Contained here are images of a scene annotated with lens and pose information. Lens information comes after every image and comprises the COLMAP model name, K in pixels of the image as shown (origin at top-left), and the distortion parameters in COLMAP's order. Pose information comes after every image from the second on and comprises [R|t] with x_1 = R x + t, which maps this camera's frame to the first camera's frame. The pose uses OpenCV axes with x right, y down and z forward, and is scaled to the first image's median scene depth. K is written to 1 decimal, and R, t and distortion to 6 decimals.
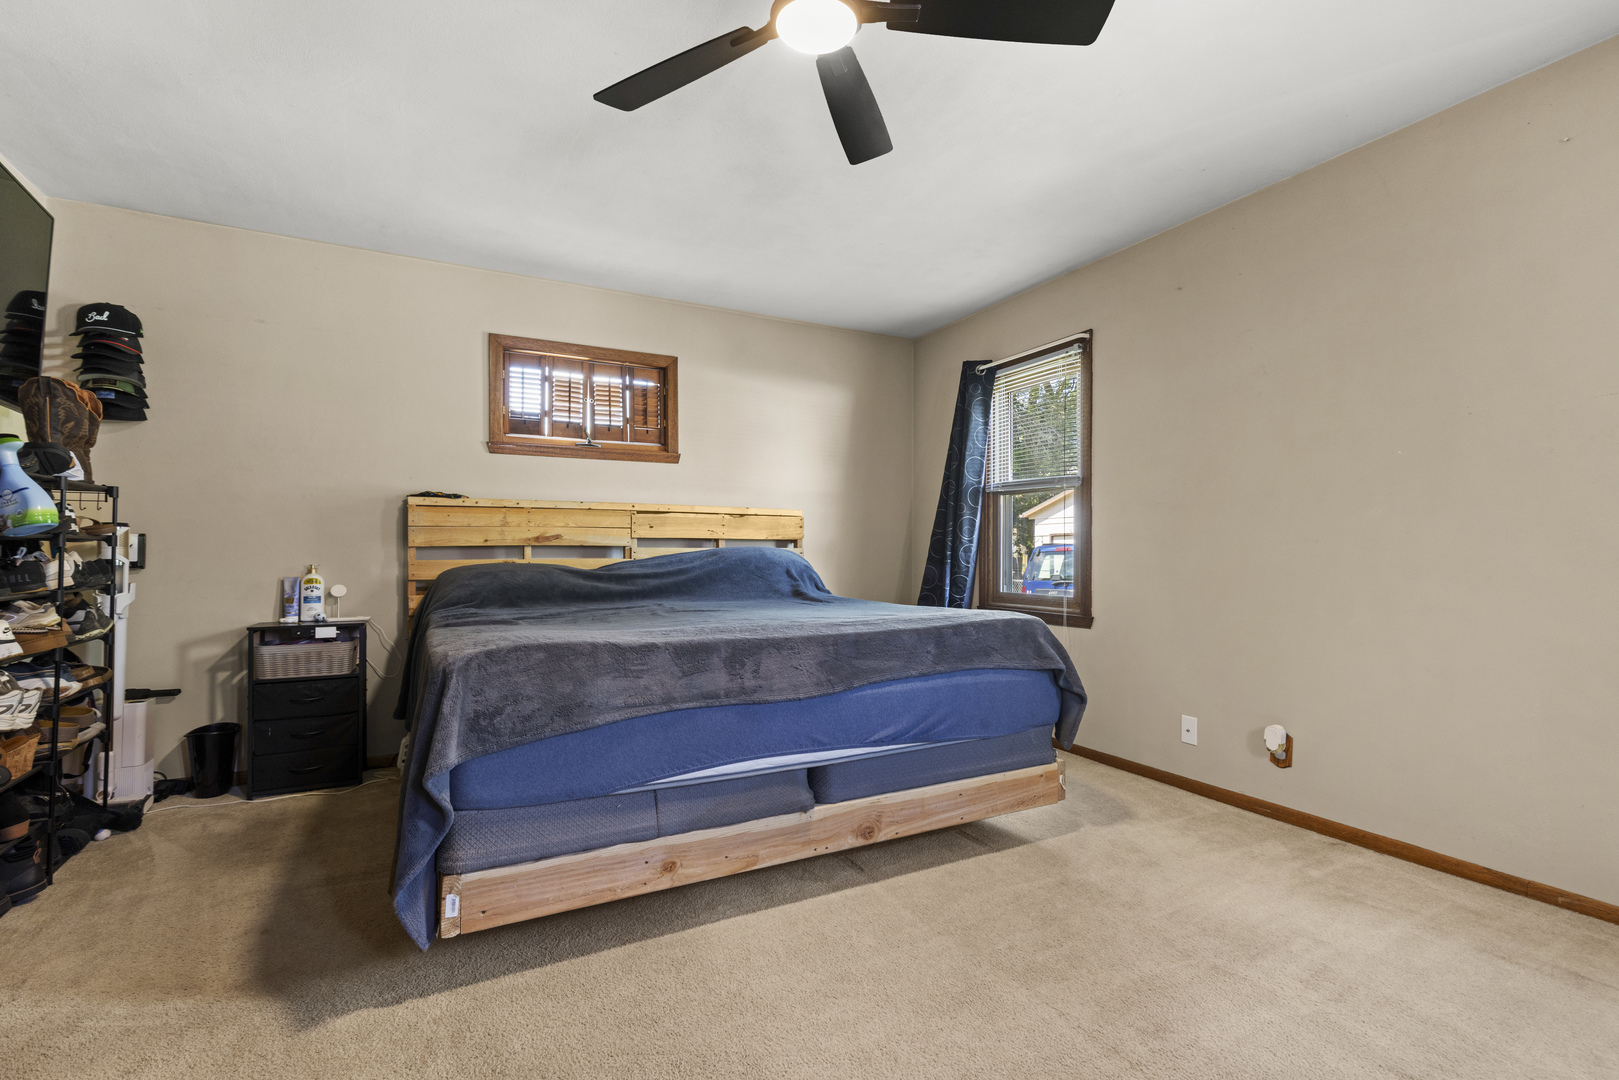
lens RADIAL K [[738.8, 0, 810.9], [0, 738.8, 545.5], [0, 0, 1]] dist [0.006007, 0.001155]
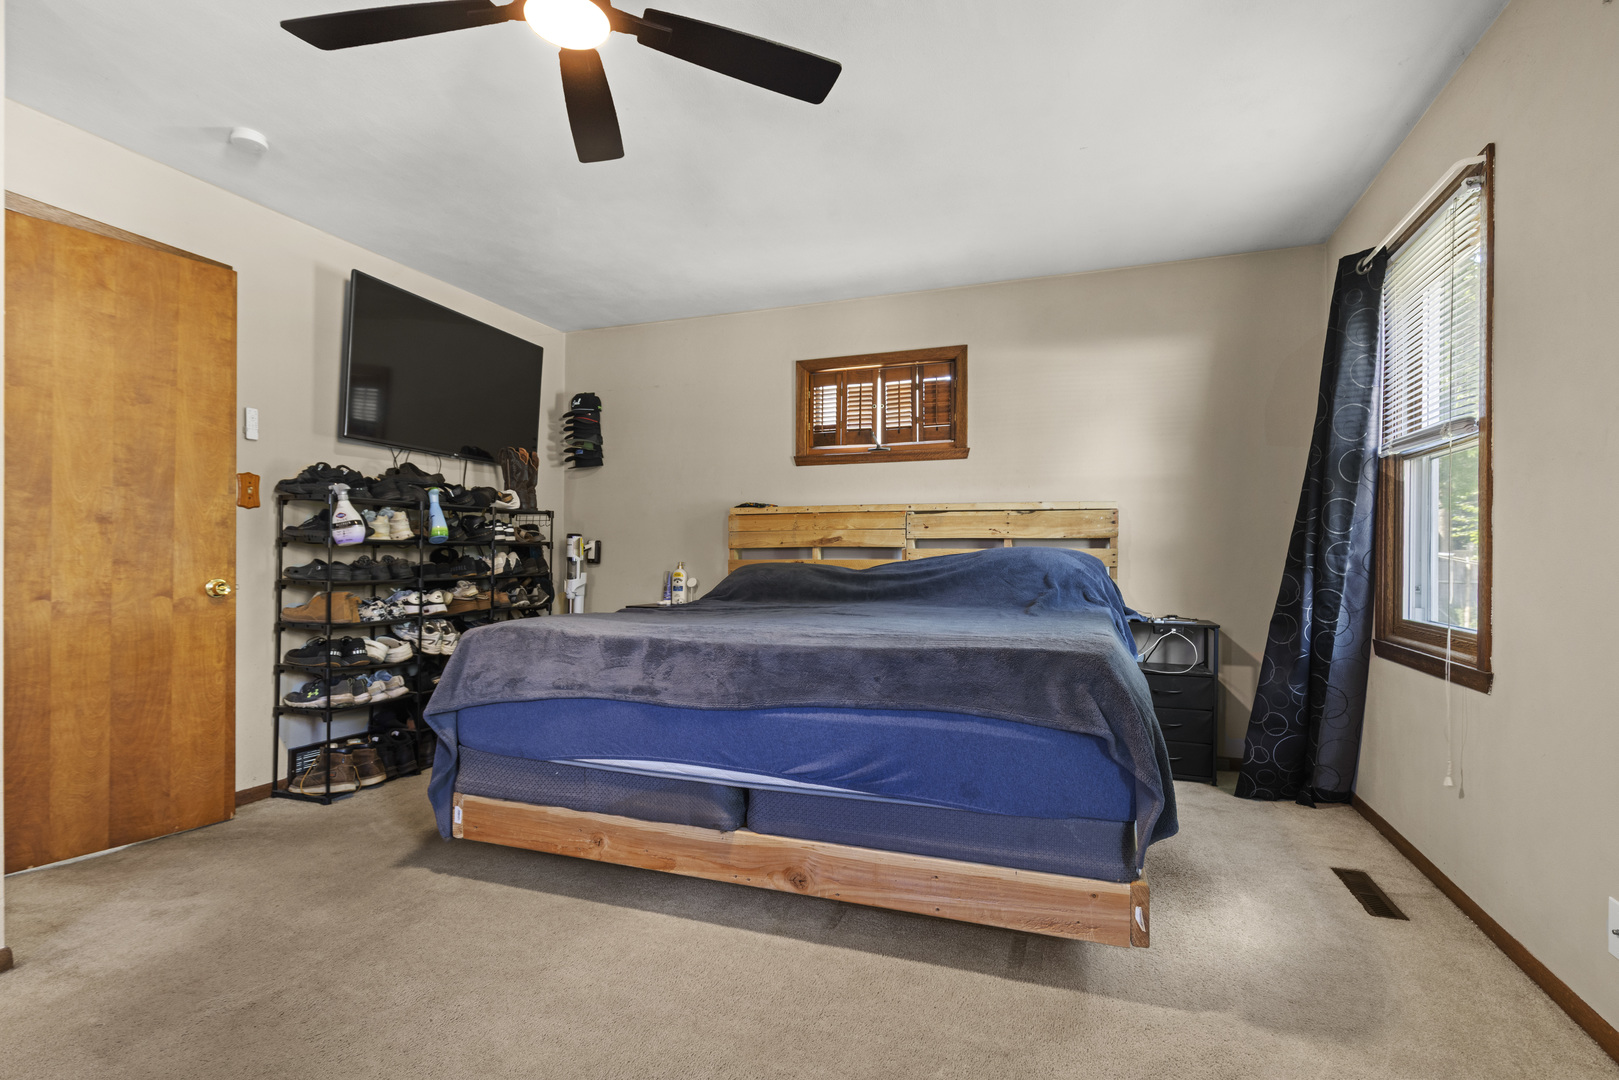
lens RADIAL K [[738.8, 0, 812.0], [0, 738.8, 544.1], [0, 0, 1]] dist [0.006007, 0.001155]
pose [[0.674247, -0.008071, -0.738462, 0.508494], [0.005917, 0.999967, -0.005527, 0.002004], [0.738483, -0.000643, 0.674272, 0.302942]]
